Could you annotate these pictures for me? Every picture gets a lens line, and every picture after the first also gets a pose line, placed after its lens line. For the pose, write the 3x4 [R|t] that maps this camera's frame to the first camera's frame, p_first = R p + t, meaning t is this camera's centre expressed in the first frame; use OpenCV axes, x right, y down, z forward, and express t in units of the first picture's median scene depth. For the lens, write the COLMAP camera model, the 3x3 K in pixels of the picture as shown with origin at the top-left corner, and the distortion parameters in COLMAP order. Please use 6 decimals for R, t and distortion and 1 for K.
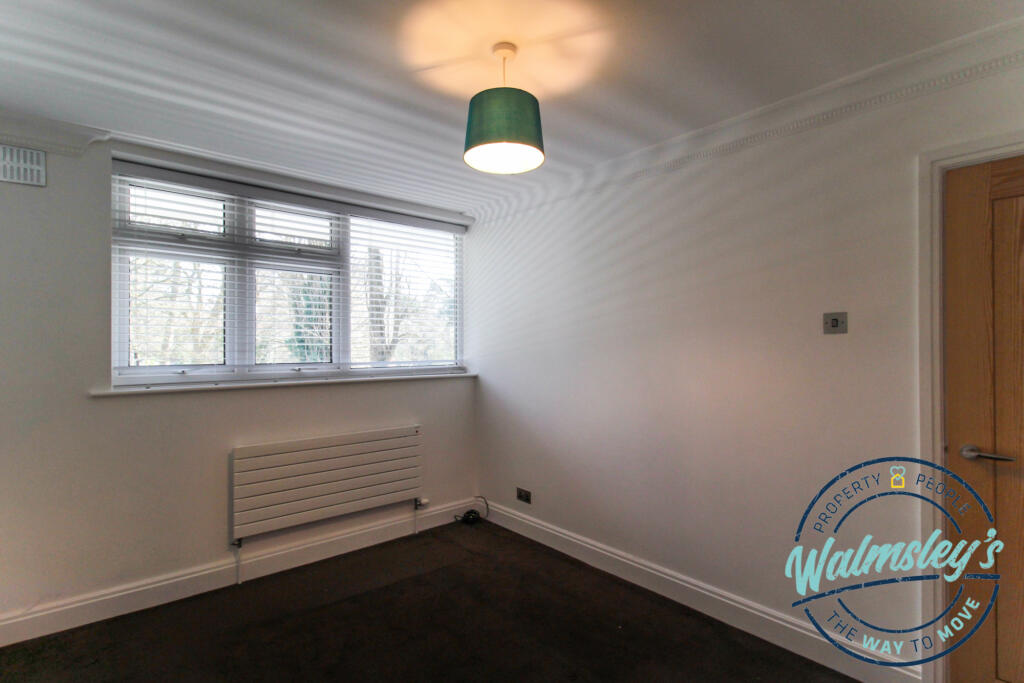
lens RADIAL K [[500.3, 0, 512.0], [0, 500.3, 341.5], [0, 0, 1]] dist [0.003376, -0.000438]
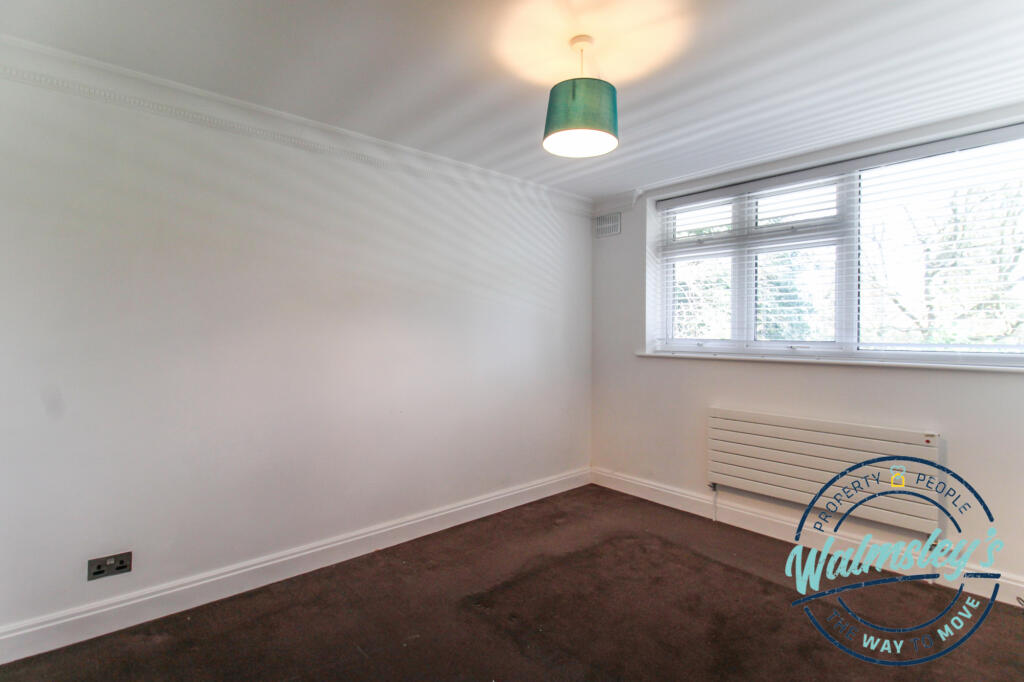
lens RADIAL K [[462.6, 0, 512.4], [0, 462.6, 327.1], [0, 0, 1]] dist [0.000004, -0.000222]
pose [[0.043932, 0.002140, -0.999032, 0.502963], [0.011004, 0.999936, 0.002626, 0.007144], [0.998974, -0.011109, 0.043906, 0.424422]]
